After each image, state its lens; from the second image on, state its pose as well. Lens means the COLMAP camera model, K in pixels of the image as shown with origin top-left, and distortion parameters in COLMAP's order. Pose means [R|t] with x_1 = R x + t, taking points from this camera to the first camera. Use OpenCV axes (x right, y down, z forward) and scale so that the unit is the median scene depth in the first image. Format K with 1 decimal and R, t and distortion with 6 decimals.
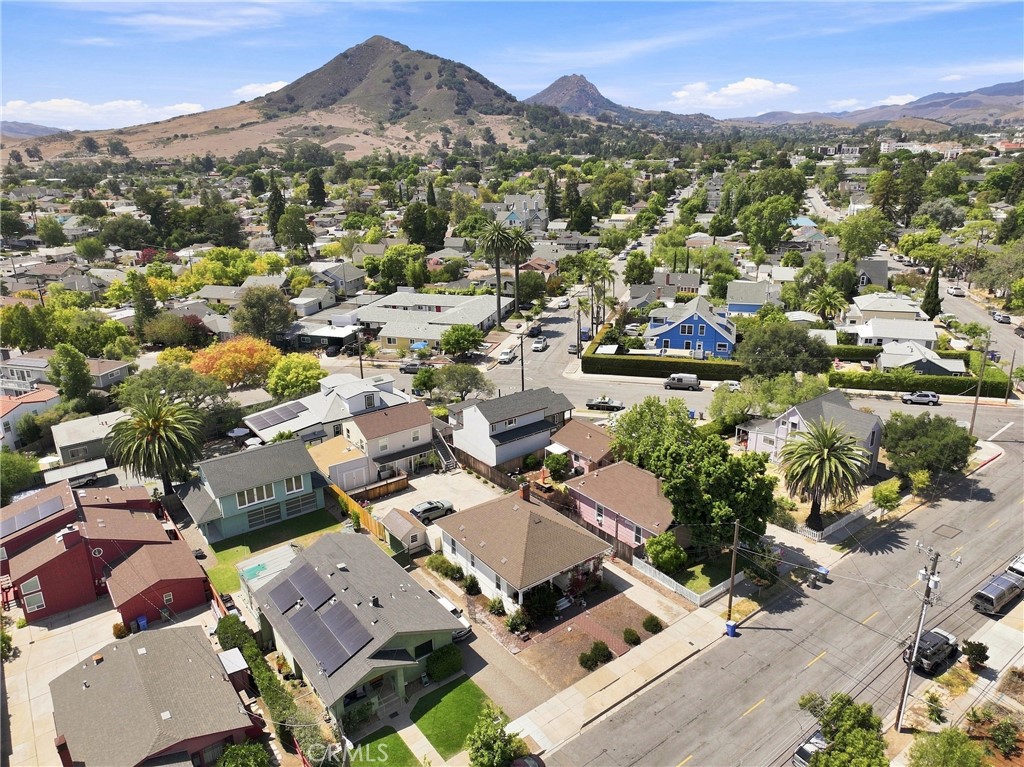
lens RADIAL K [[715.5, 0, 517.2], [0, 715.5, 384.4], [0, 0, 1]] dist [-0.007814, 0.024807]
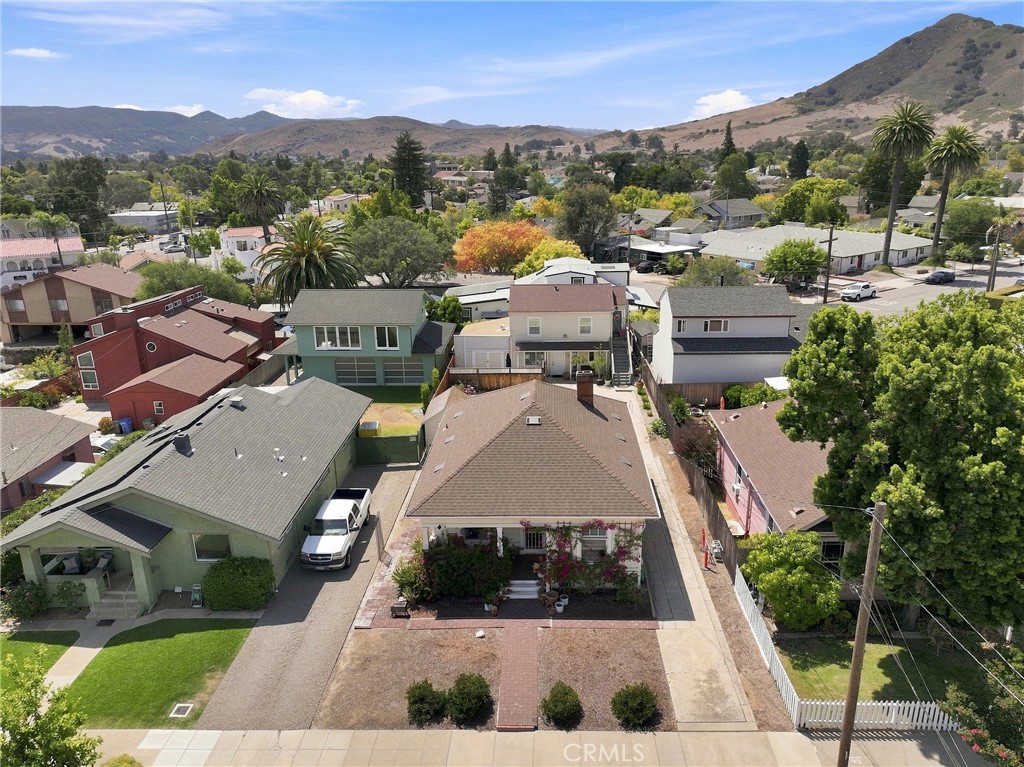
lens RADIAL K [[715.5, 0, 517.2], [0, 715.5, 384.4], [0, 0, 1]] dist [-0.007814, 0.024807]
pose [[0.773208, 0.197773, -0.602524, 0.064952], [-0.200323, 0.977648, 0.063833, 0.026959], [0.601681, 0.071343, 0.795544, 0.116479]]
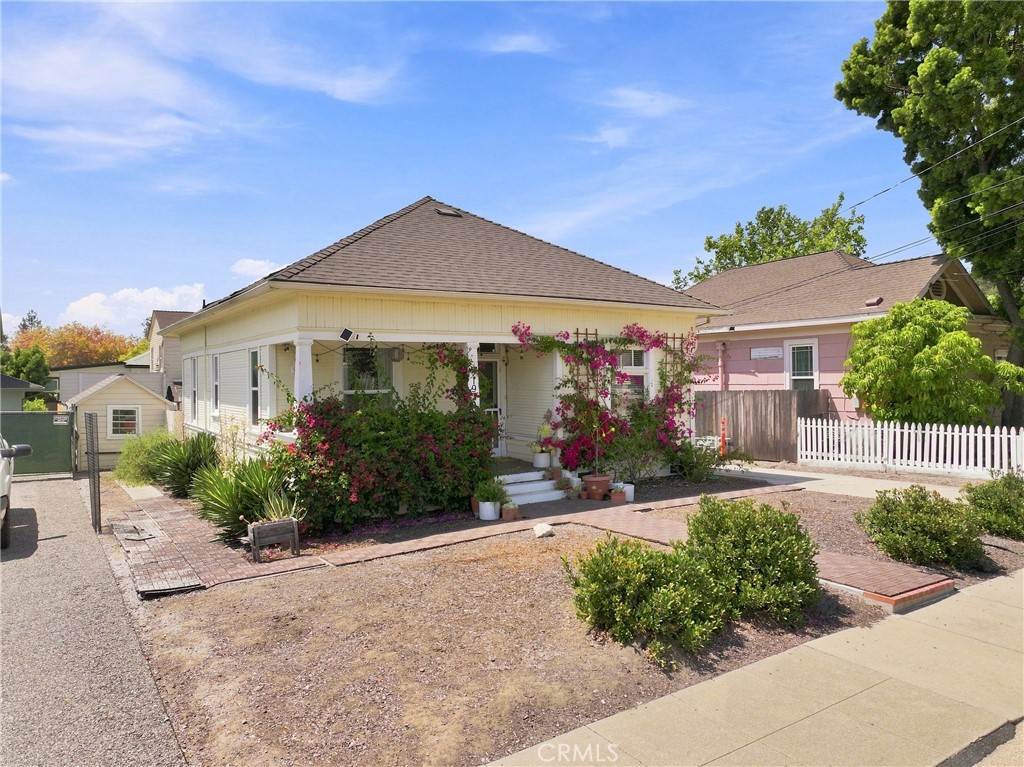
lens RADIAL K [[715.5, 0, 517.2], [0, 715.5, 384.4], [0, 0, 1]] dist [-0.007814, 0.024807]
pose [[0.997672, 0.007286, -0.067800, 0.014717], [-0.028520, 0.947722, -0.317822, 0.068373], [0.061940, 0.319015, 0.945723, 0.152731]]
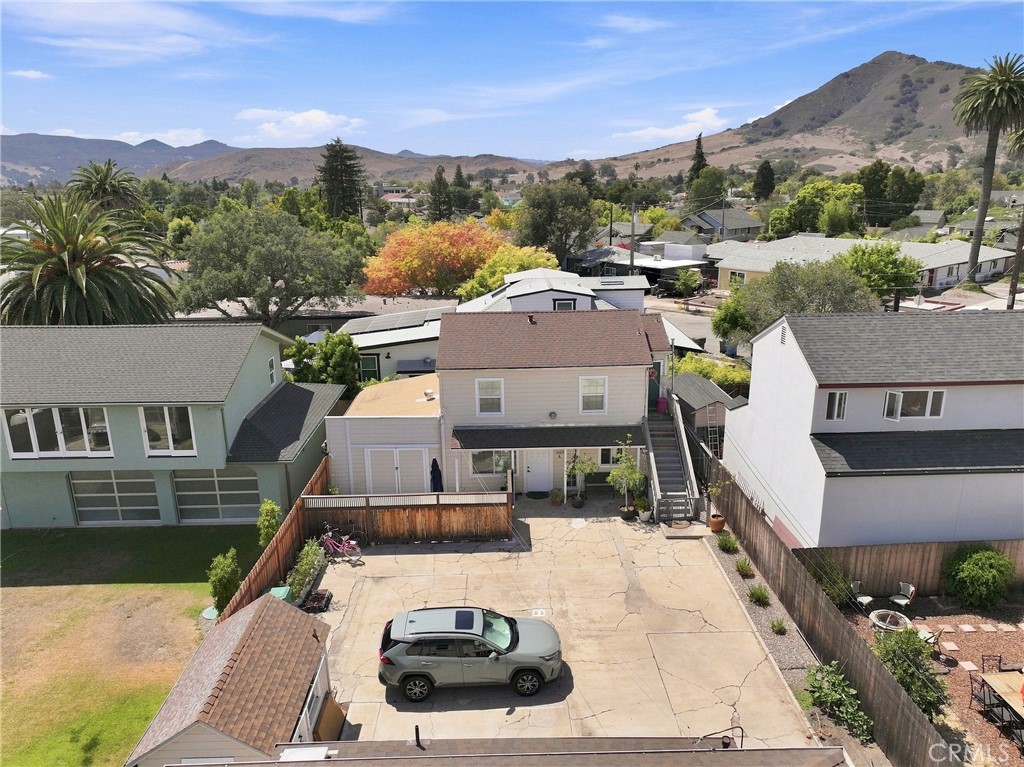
lens RADIAL K [[715.5, 0, 517.2], [0, 715.5, 384.4], [0, 0, 1]] dist [-0.007814, 0.024807]
pose [[0.811387, 0.162454, -0.561481, 0.004929], [-0.187242, 0.982220, 0.013606, 0.019445], [0.553707, 0.094094, 0.827378, 0.195286]]
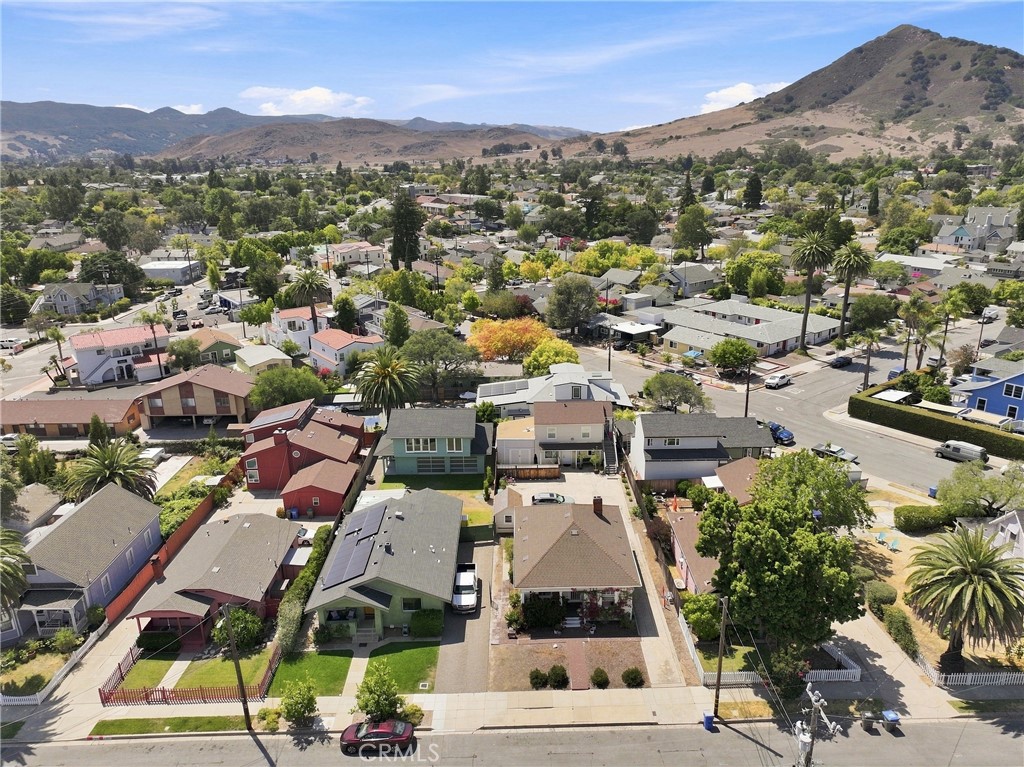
lens RADIAL K [[715.5, 0, 517.2], [0, 715.5, 384.4], [0, 0, 1]] dist [-0.007814, 0.024807]
pose [[0.801710, 0.192953, -0.565712, 0.096452], [-0.193469, 0.979280, 0.059835, -0.010522], [0.565536, 0.061477, 0.822429, 0.027034]]
